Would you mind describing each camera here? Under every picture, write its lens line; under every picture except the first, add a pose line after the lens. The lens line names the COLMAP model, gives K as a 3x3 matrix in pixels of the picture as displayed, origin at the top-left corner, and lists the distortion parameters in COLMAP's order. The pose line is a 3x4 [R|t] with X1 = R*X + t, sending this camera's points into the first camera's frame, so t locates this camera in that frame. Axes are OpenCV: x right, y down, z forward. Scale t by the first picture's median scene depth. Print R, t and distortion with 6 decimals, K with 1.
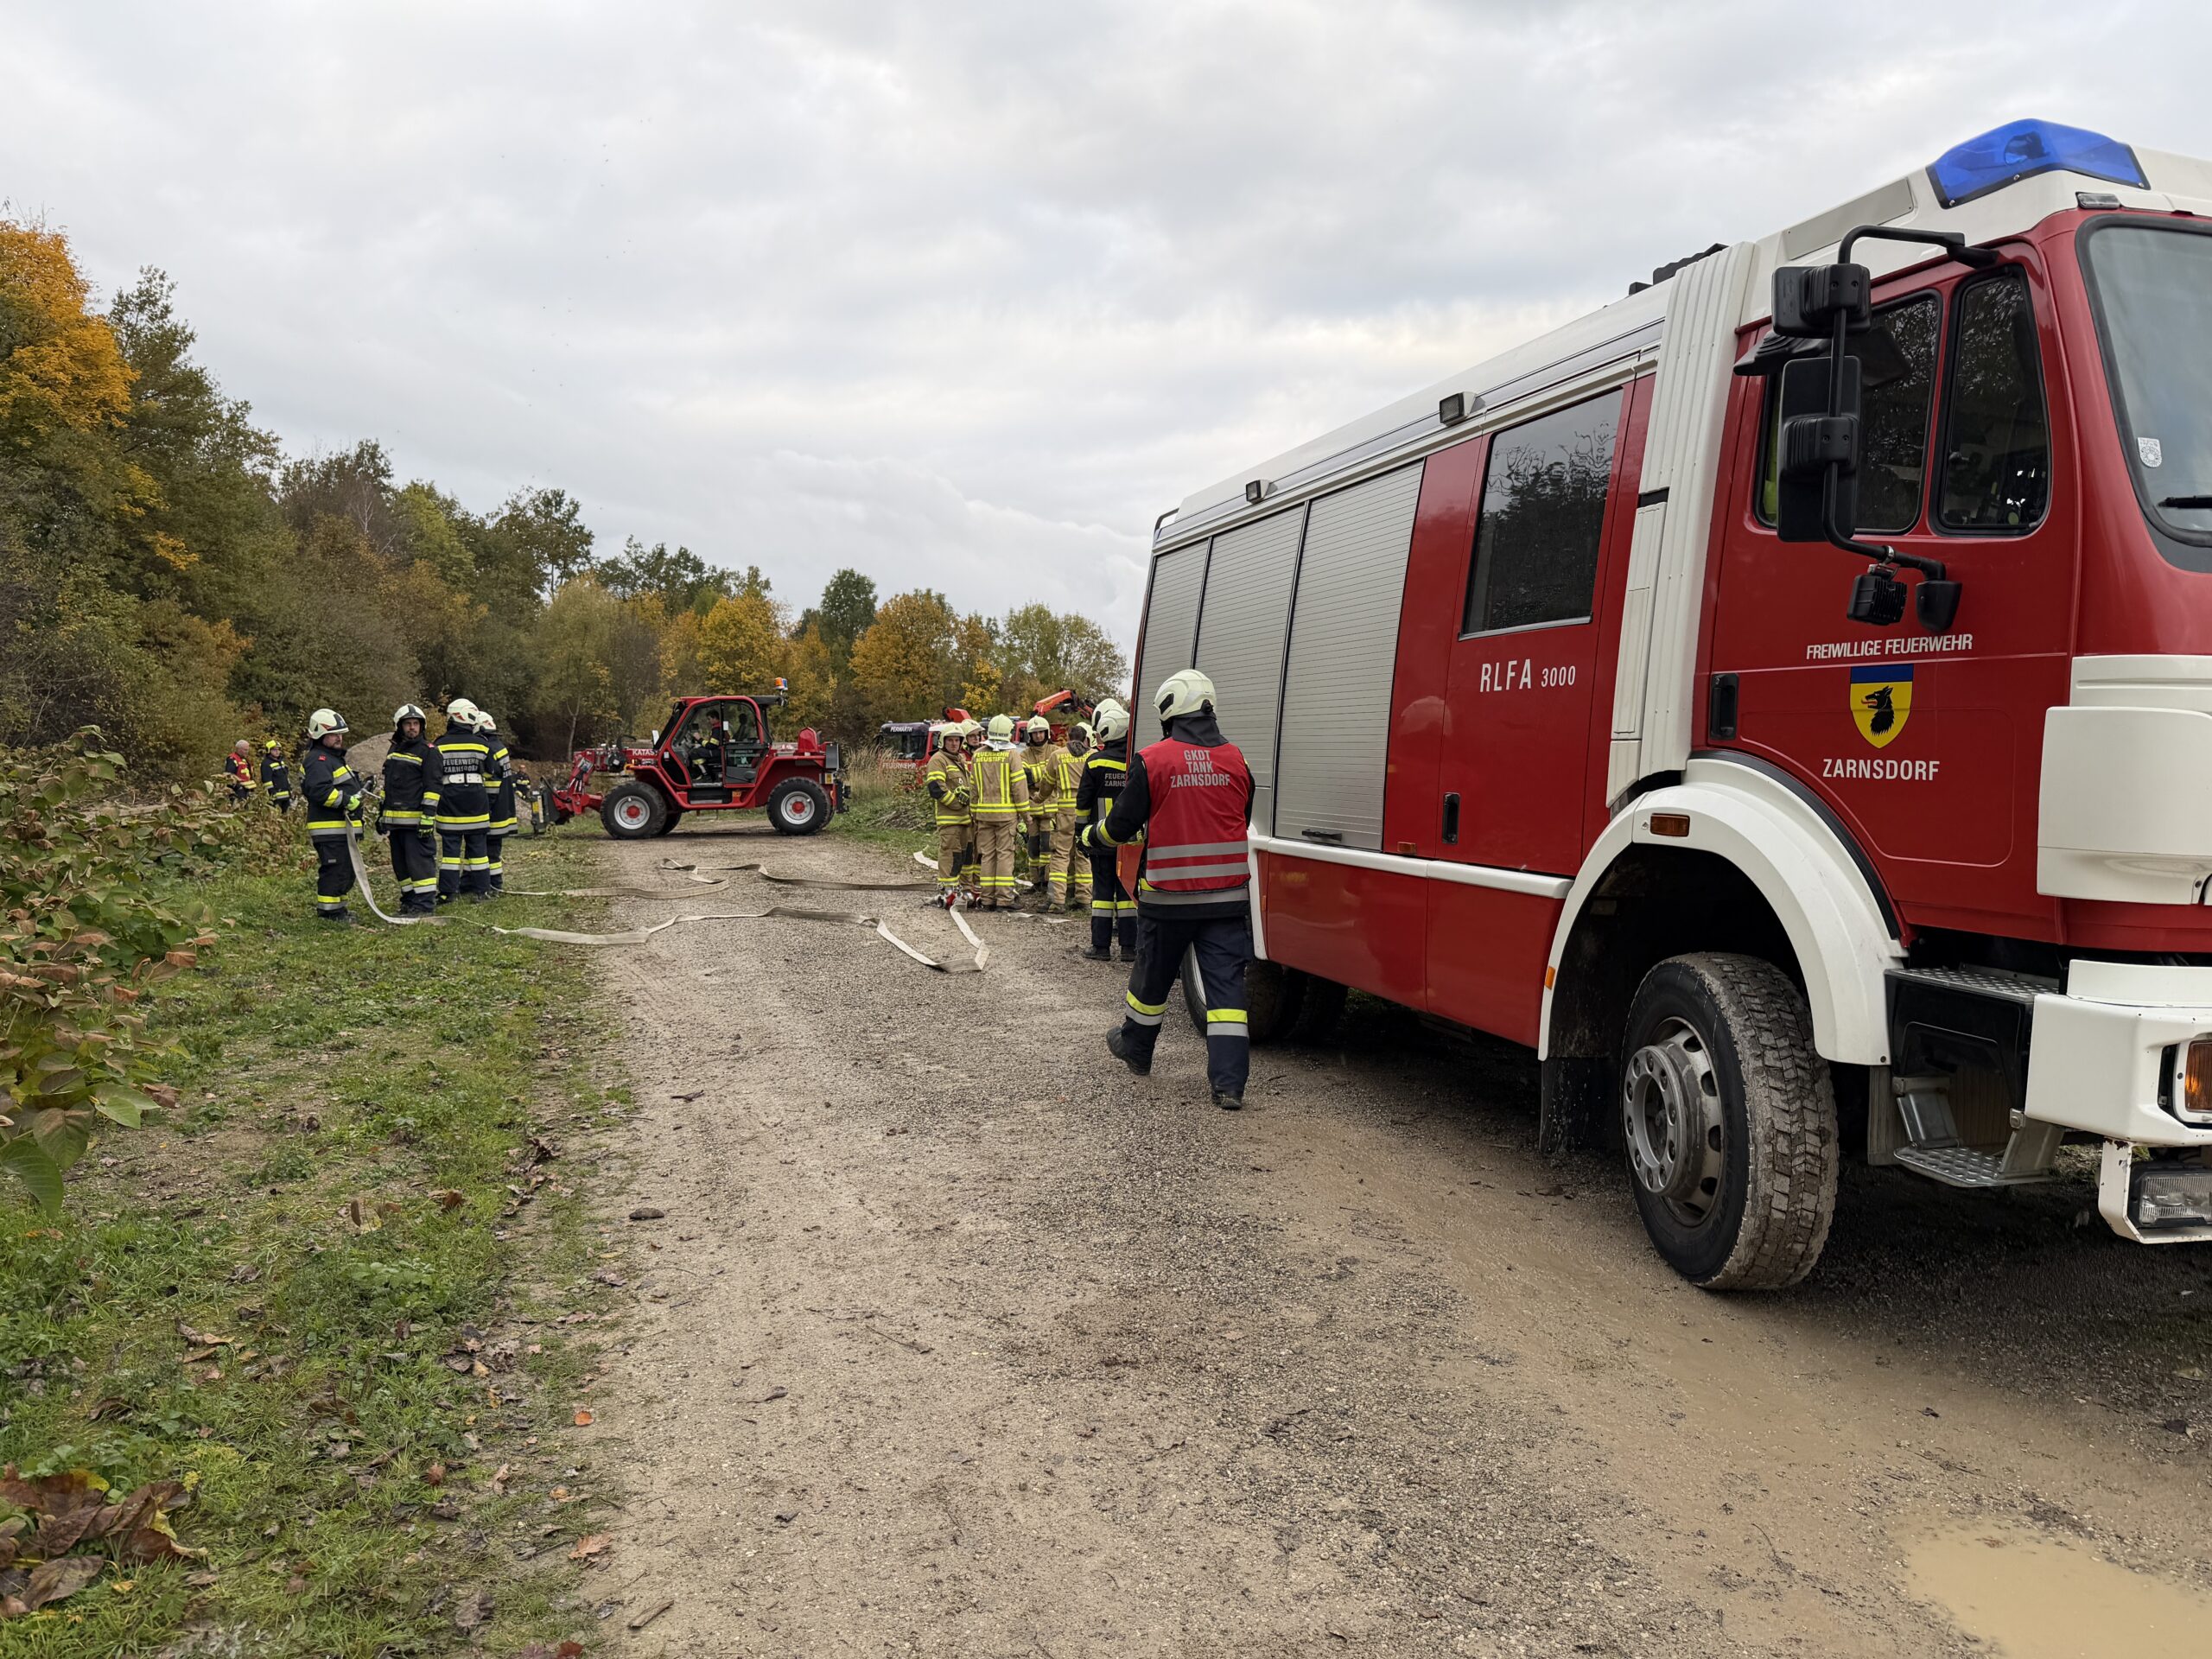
lens RADIAL K [[1548.3, 0, 1106.0], [0, 1548.3, 829.5], [0, 0, 1]] dist [-0.138792, -0.107737]
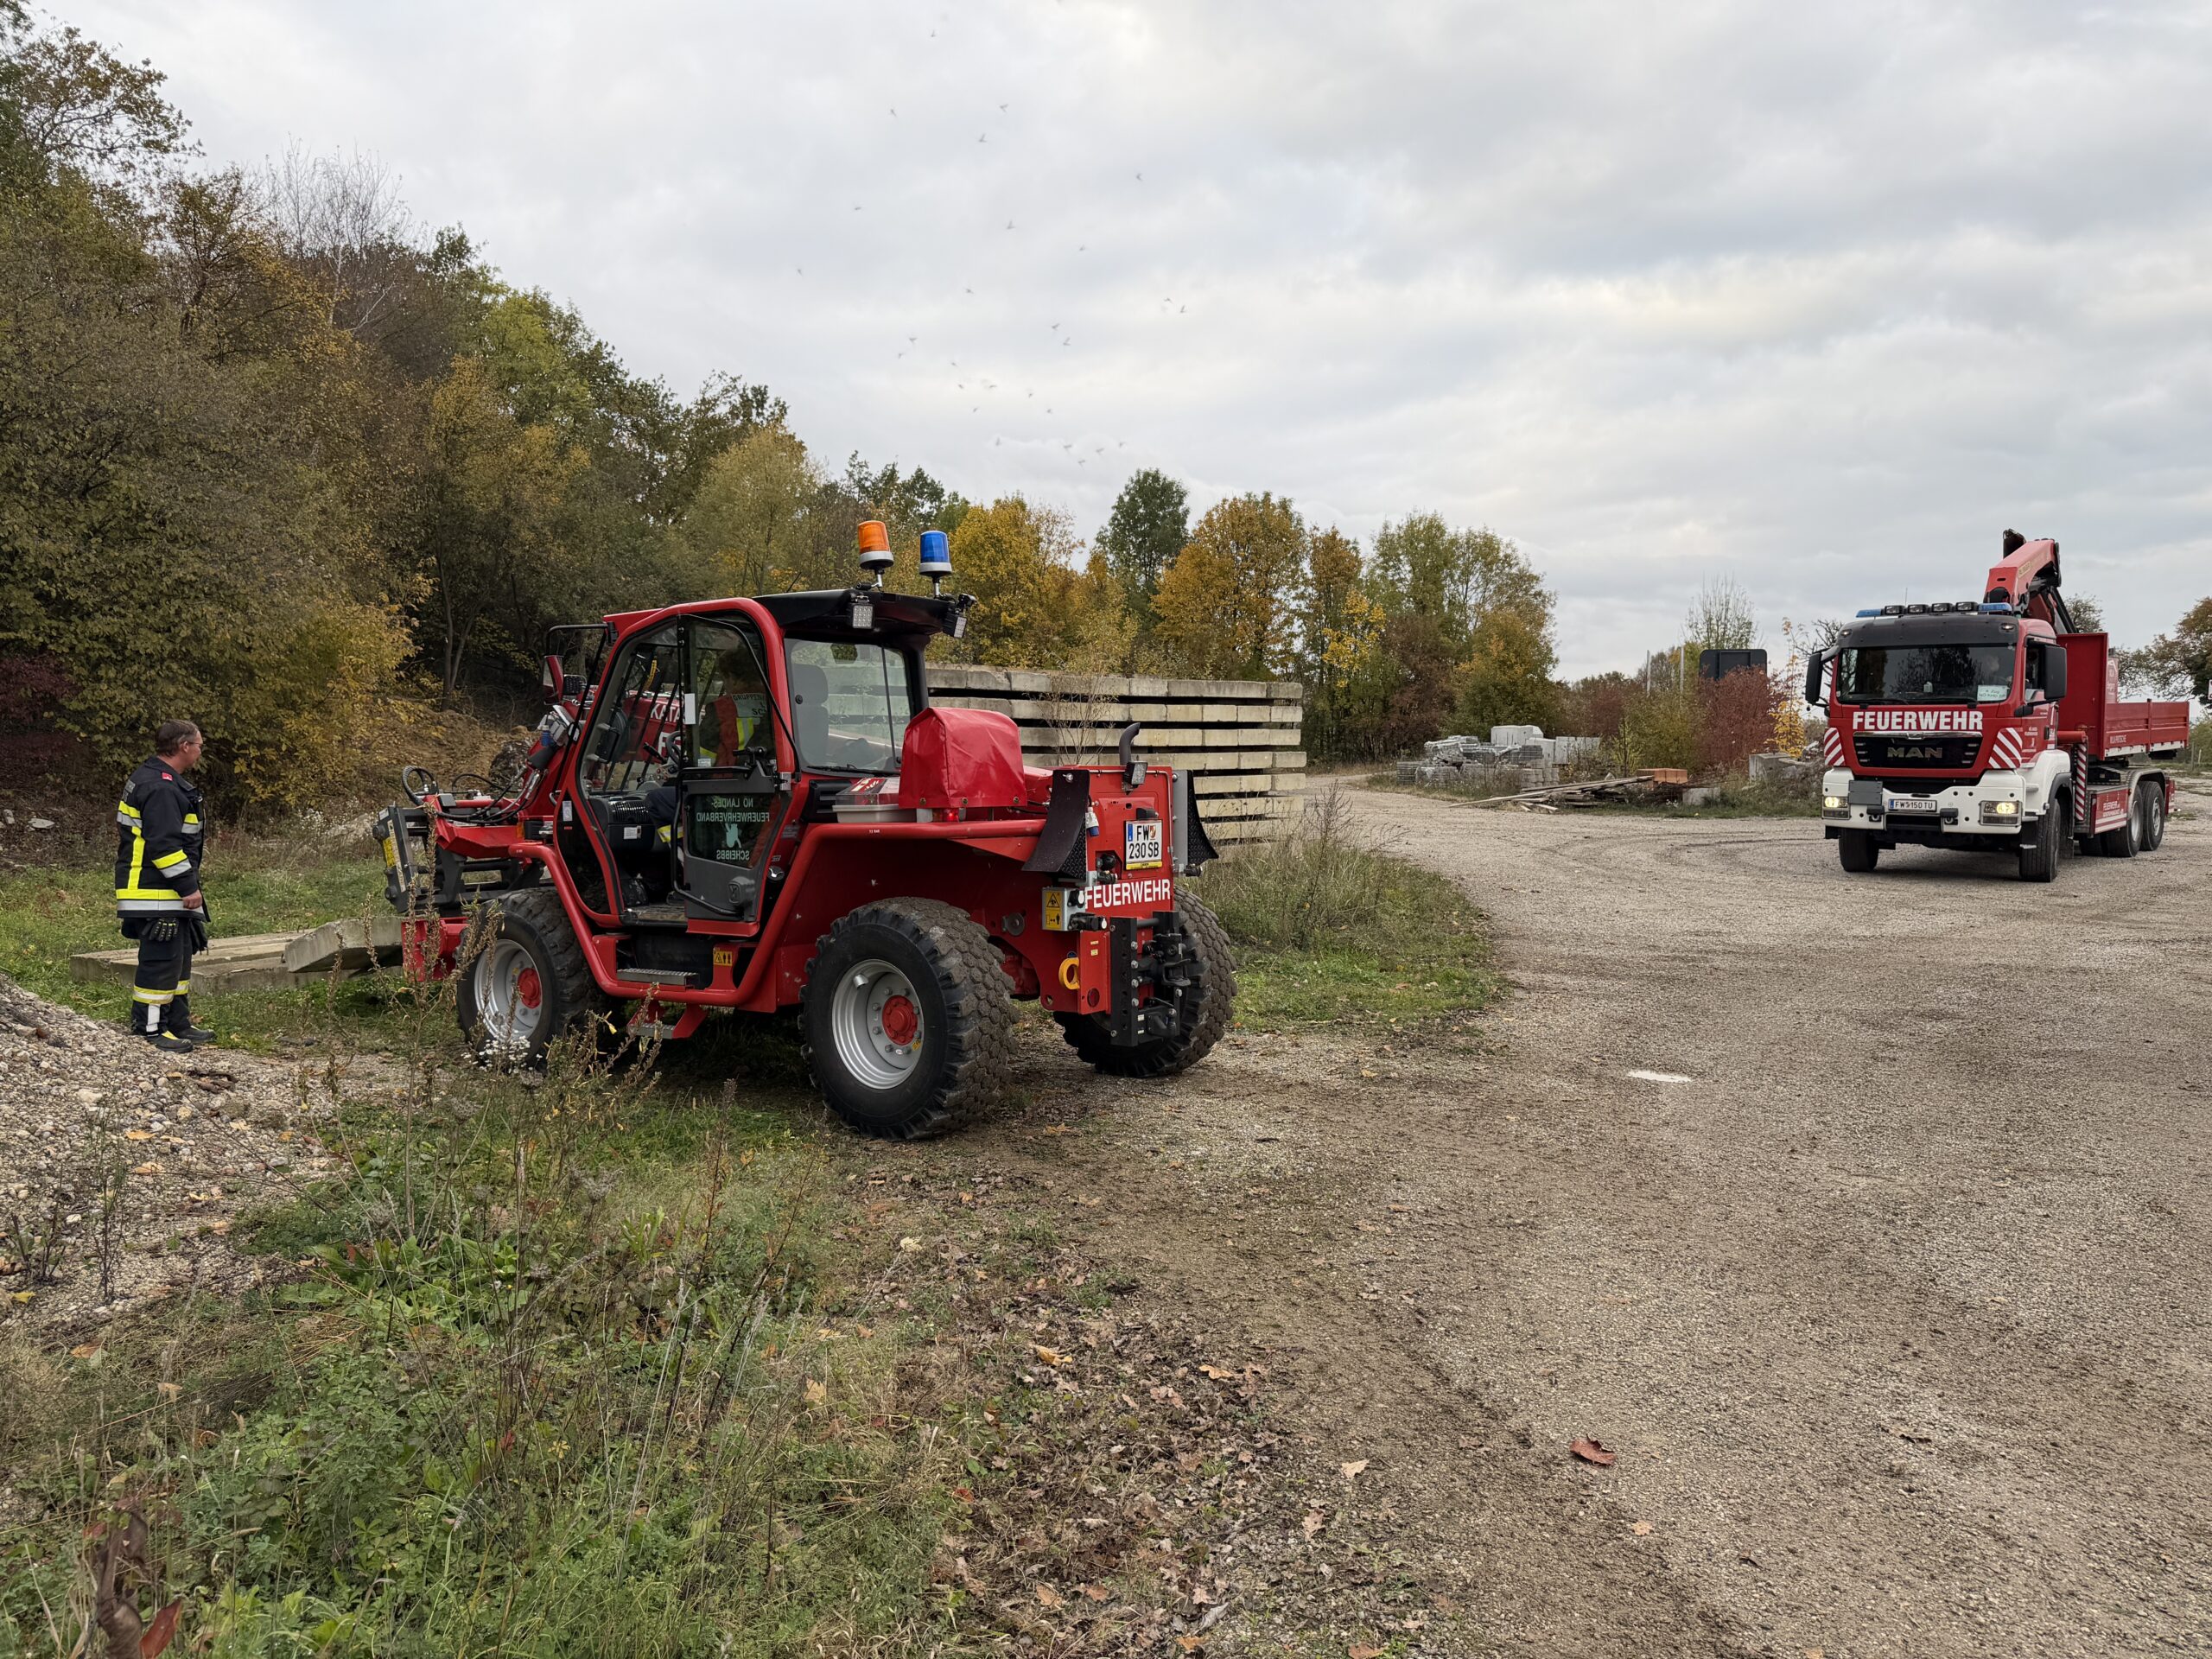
lens RADIAL K [[1543.0, 0, 1089.4], [0, 1543.0, 826.0], [0, 0, 1]] dist [0.078450, -0.105908]
pose [[0.987680, 0.025478, -0.154397, -0.065923], [-0.024190, 0.999655, 0.010214, -0.008856], [0.154604, -0.006353, 0.987956, 0.232631]]
